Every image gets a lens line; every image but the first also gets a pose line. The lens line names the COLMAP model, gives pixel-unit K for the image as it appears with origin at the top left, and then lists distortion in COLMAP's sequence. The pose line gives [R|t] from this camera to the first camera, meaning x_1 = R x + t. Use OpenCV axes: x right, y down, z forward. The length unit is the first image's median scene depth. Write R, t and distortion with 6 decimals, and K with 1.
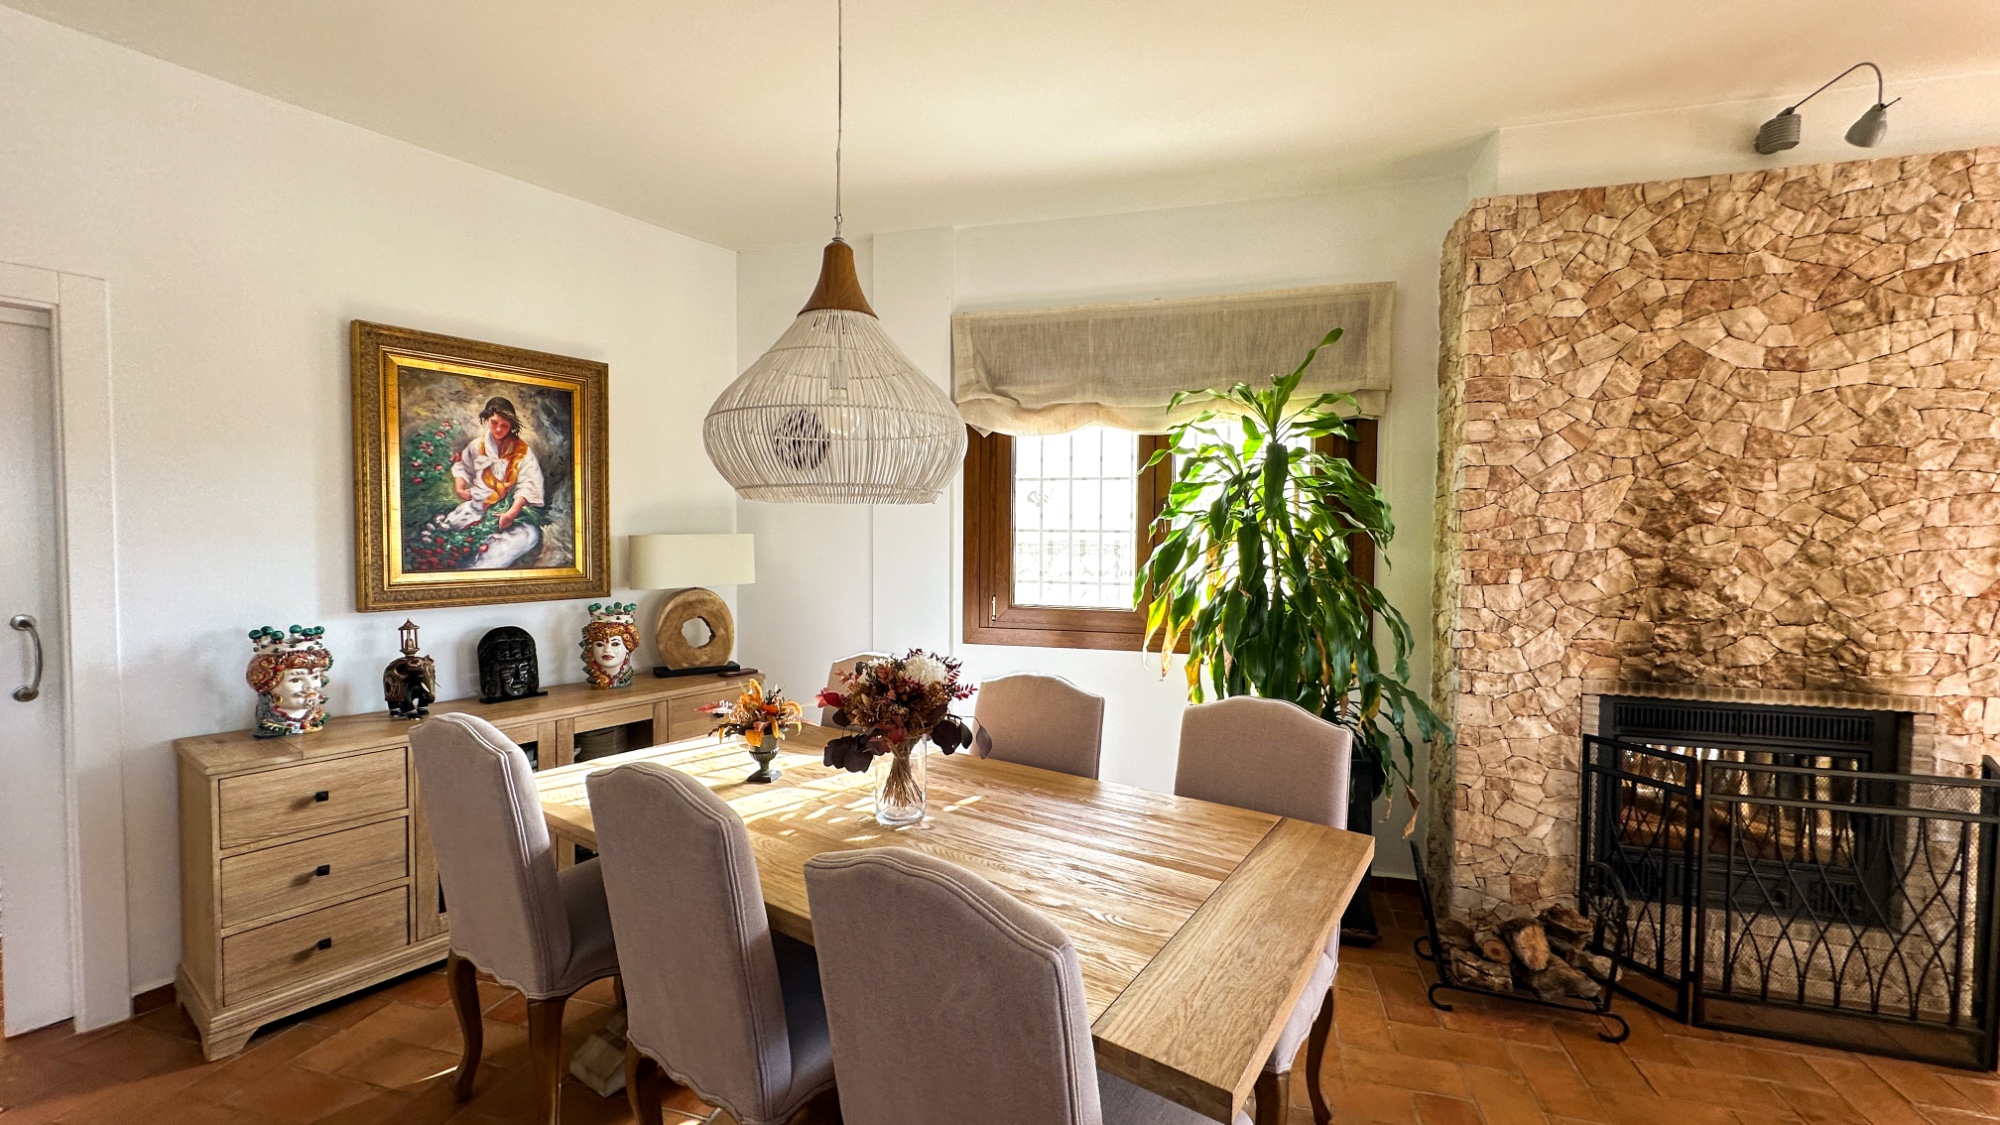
lens RADIAL K [[795.1, 0, 998.7], [0, 795.1, 558.9], [0, 0, 1]] dist [-0.002943, 0.001113]
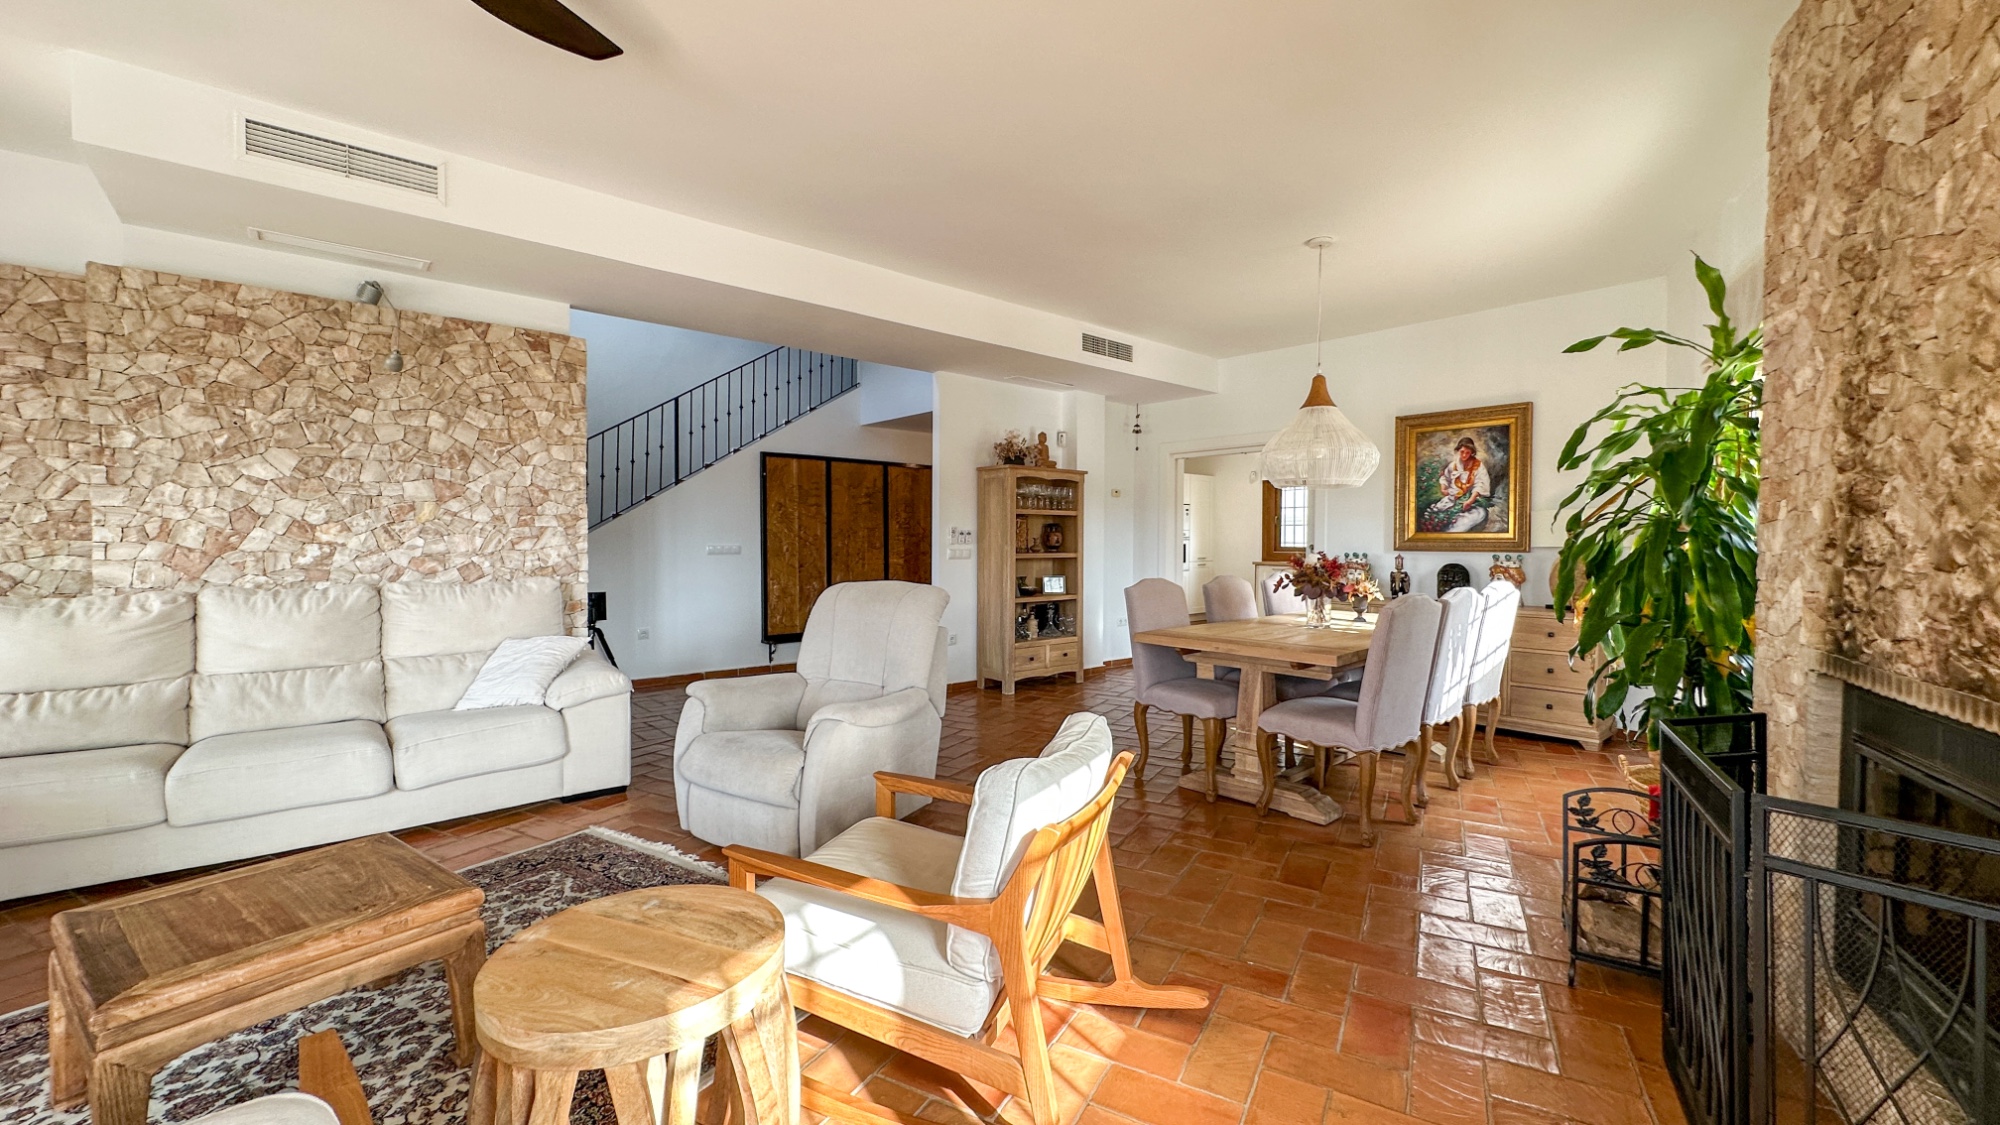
lens RADIAL K [[795.1, 0, 1004.5], [0, 795.1, 558.9], [0, 0, 1]] dist [-0.002943, 0.001113]
pose [[-0.217374, 0.015325, -0.975968, 1.573831], [-0.039580, 0.998916, 0.024500, 0.080158], [0.975286, 0.043954, -0.216532, 0.434668]]
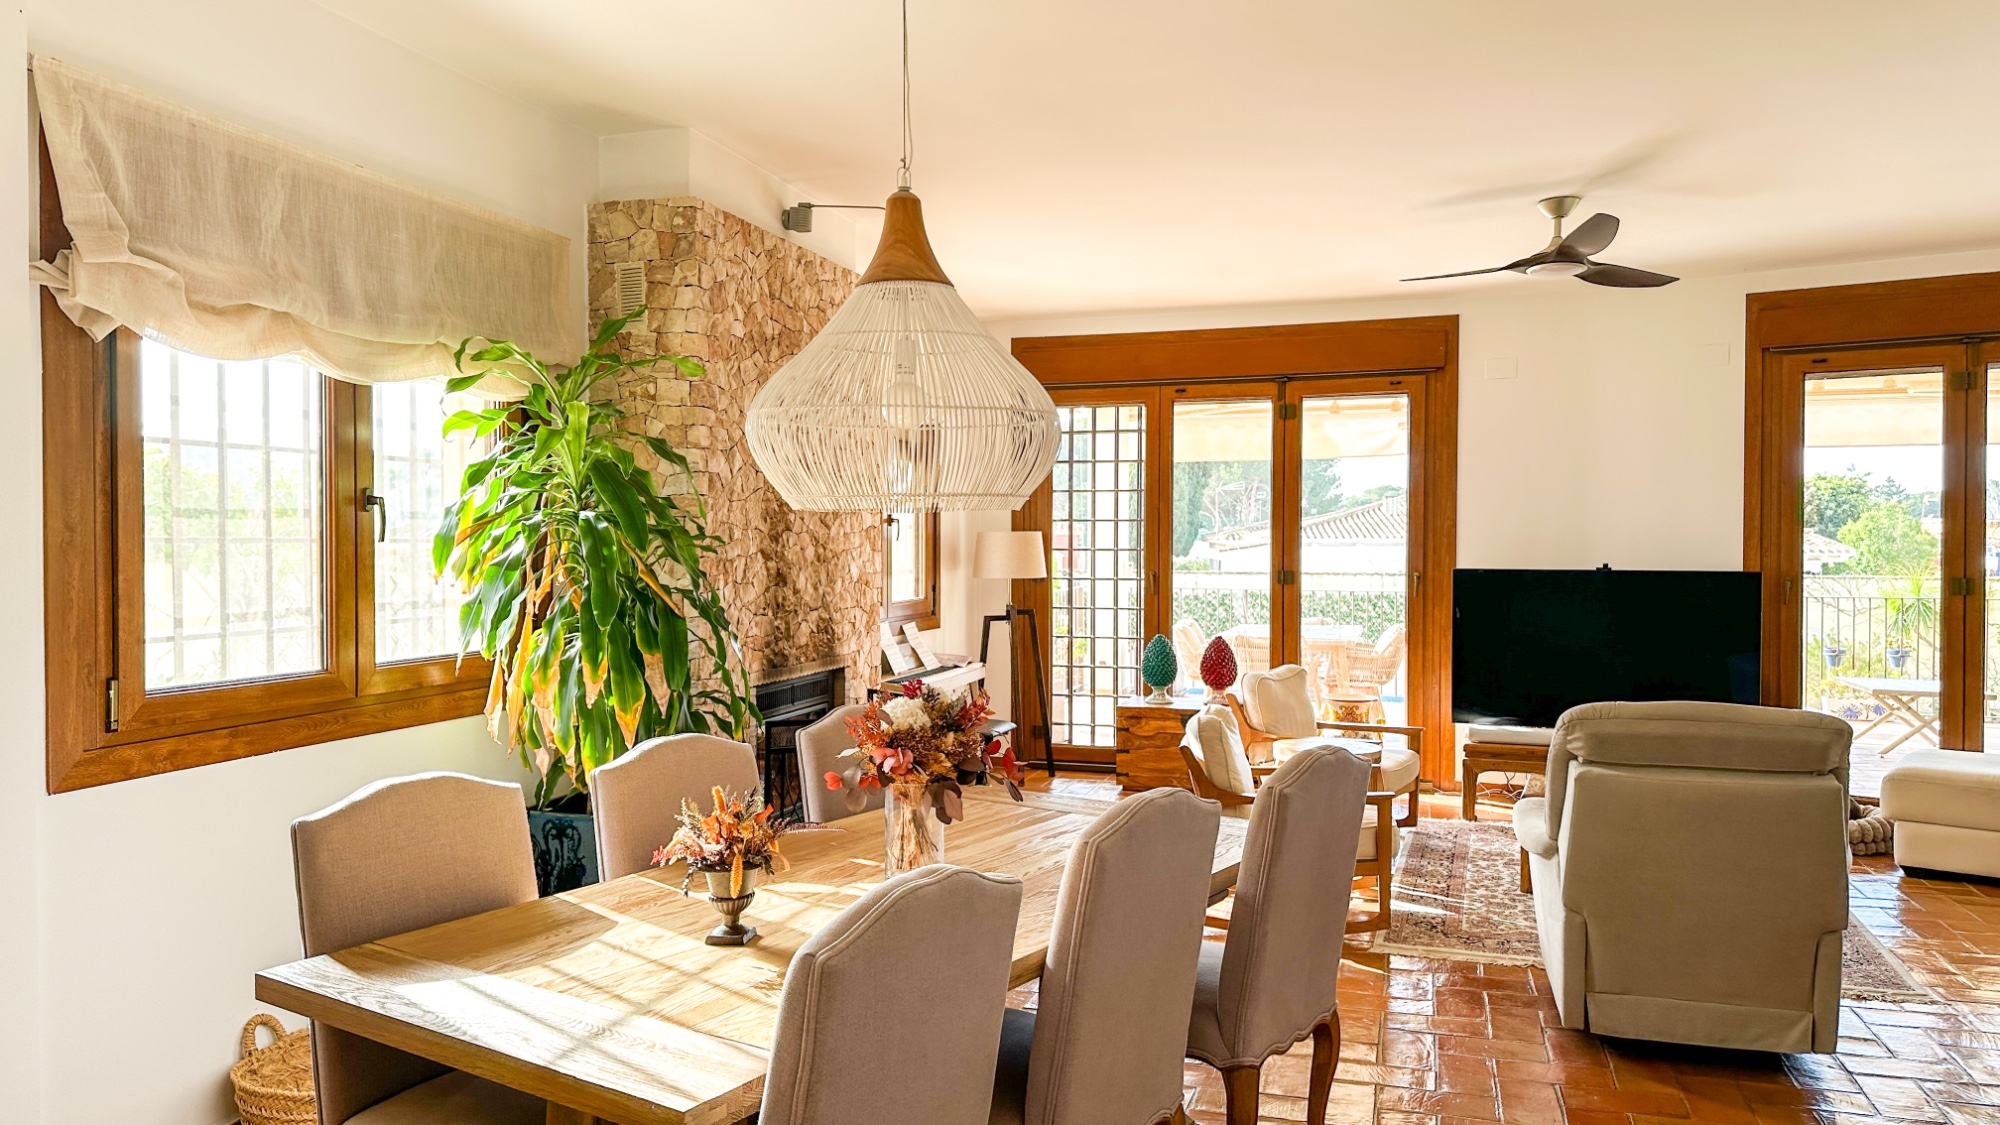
lens RADIAL K [[1393.3, 0, 989.9], [0, 1393.3, 560.0], [0, 0, 1]] dist [0.065901, -0.075548]
pose [[0.019820, -0.022338, 0.999554, -1.127448], [0.033160, 0.999215, 0.021673, -0.032869], [-0.999254, 0.032715, 0.020545, 0.616213]]
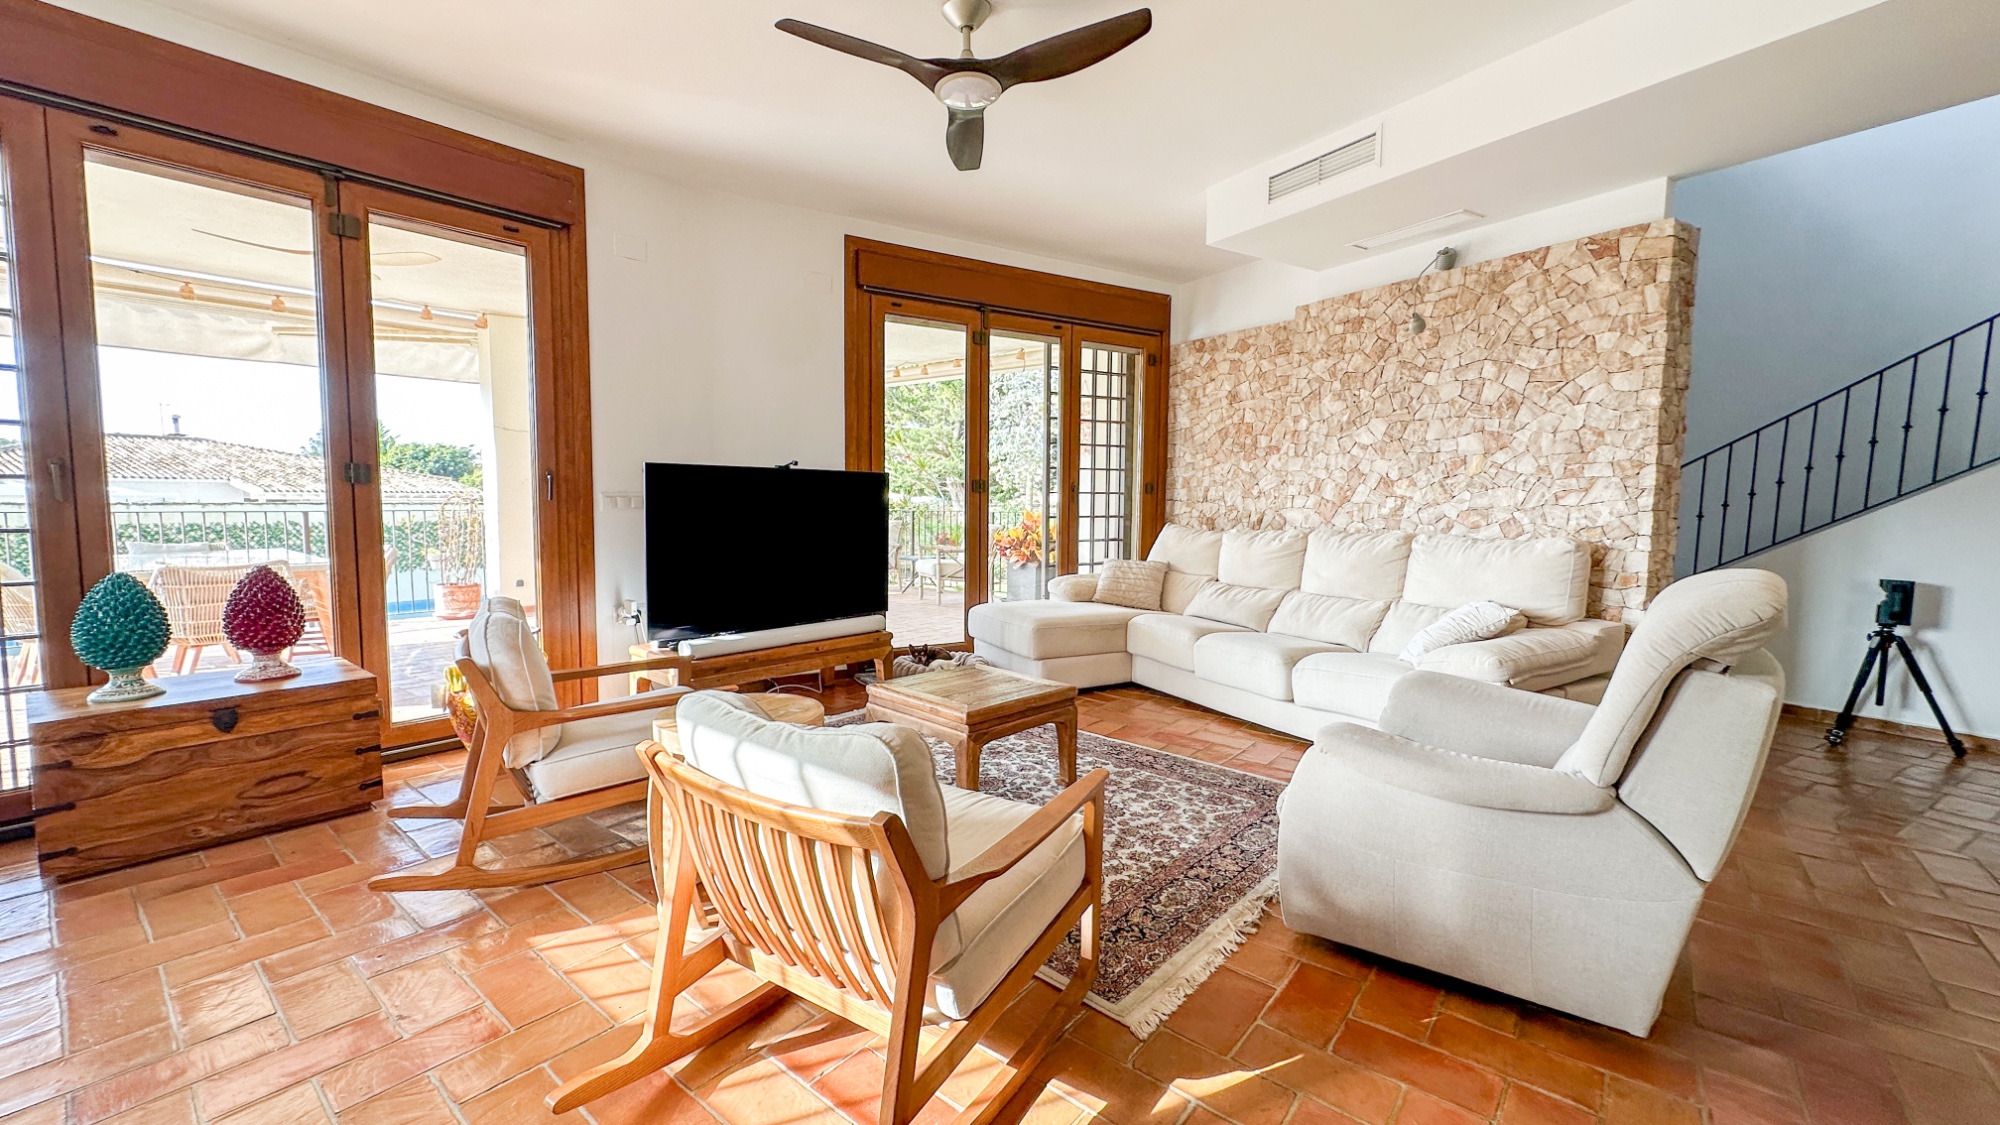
lens RADIAL K [[795.1, 0, 1000.9], [0, 795.1, 558.6], [0, 0, 1]] dist [-0.002943, 0.001113]
pose [[-0.921653, -0.046836, 0.385179, 0.587720], [-0.003950, 0.993769, 0.111385, 0.082925], [-0.387996, 0.101137, -0.916095, 0.764156]]
